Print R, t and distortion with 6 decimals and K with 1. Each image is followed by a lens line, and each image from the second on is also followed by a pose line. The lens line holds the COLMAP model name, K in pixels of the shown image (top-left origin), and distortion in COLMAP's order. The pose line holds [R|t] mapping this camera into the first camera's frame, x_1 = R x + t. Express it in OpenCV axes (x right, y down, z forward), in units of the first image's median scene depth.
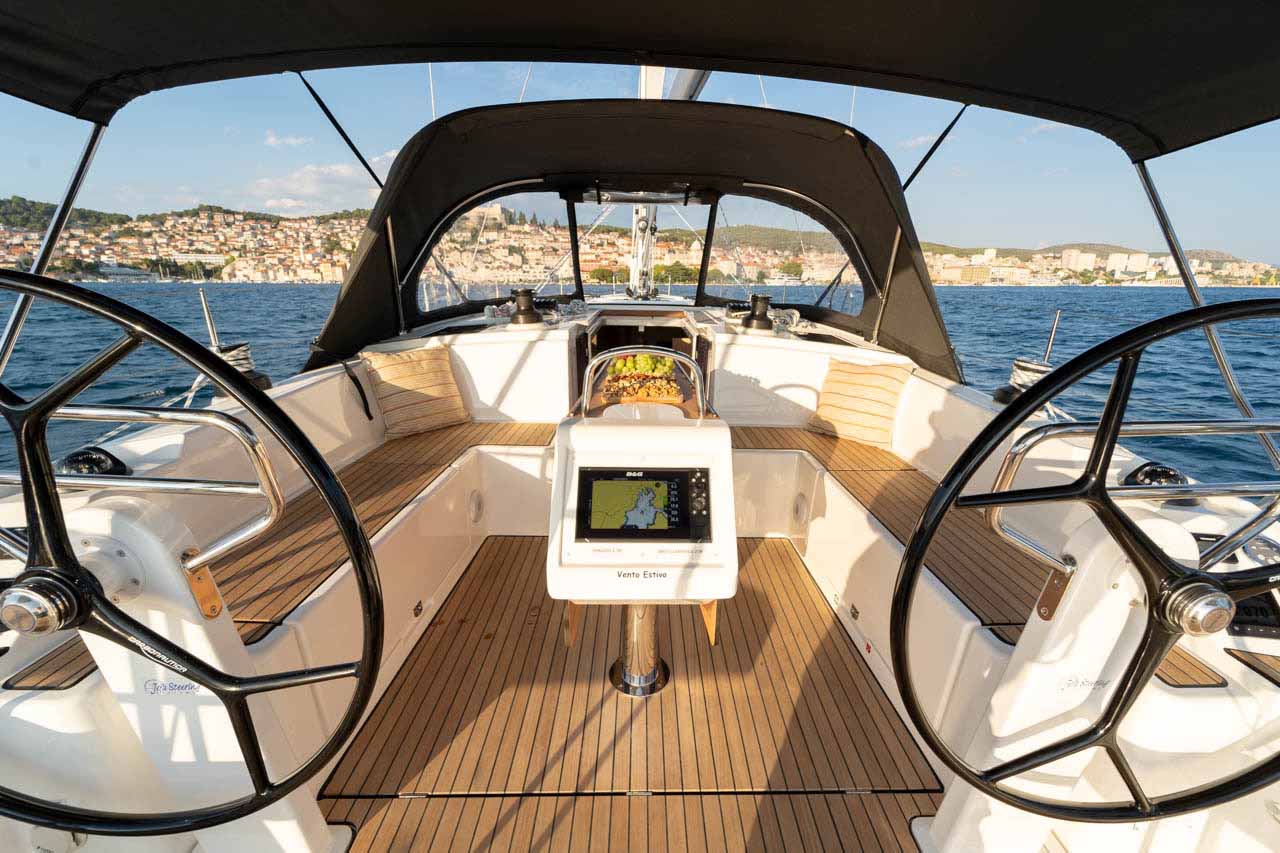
lens RADIAL K [[517.0, 0, 653.5], [0, 517.0, 428.4], [0, 0, 1]] dist [0.000721, 0.001031]
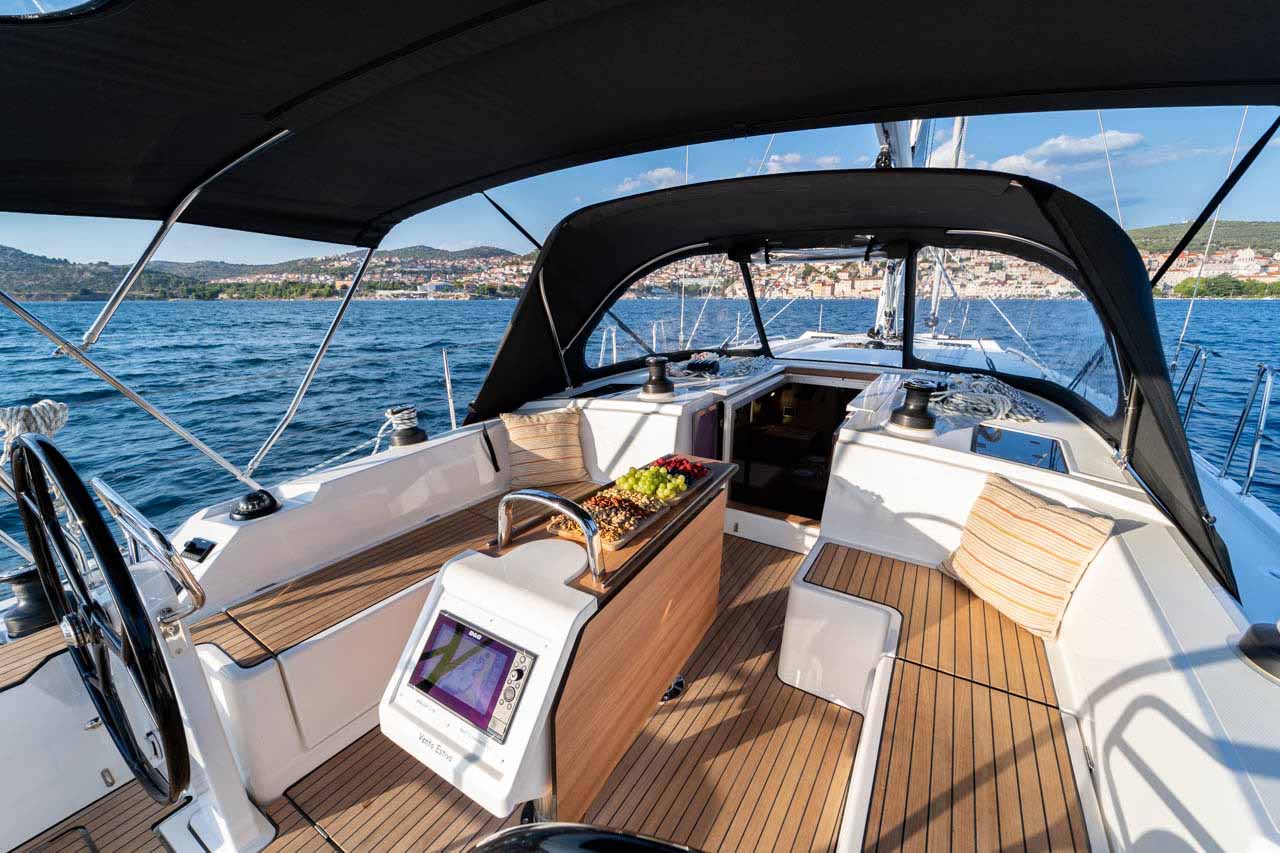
lens RADIAL K [[517.0, 0, 646.3], [0, 517.0, 432.2], [0, 0, 1]] dist [0.000721, 0.001031]
pose [[0.837941, 0.134113, -0.529026, 0.320831], [-0.142648, 0.989460, 0.024892, -0.165585], [0.526788, 0.054606, 0.848241, 0.148547]]
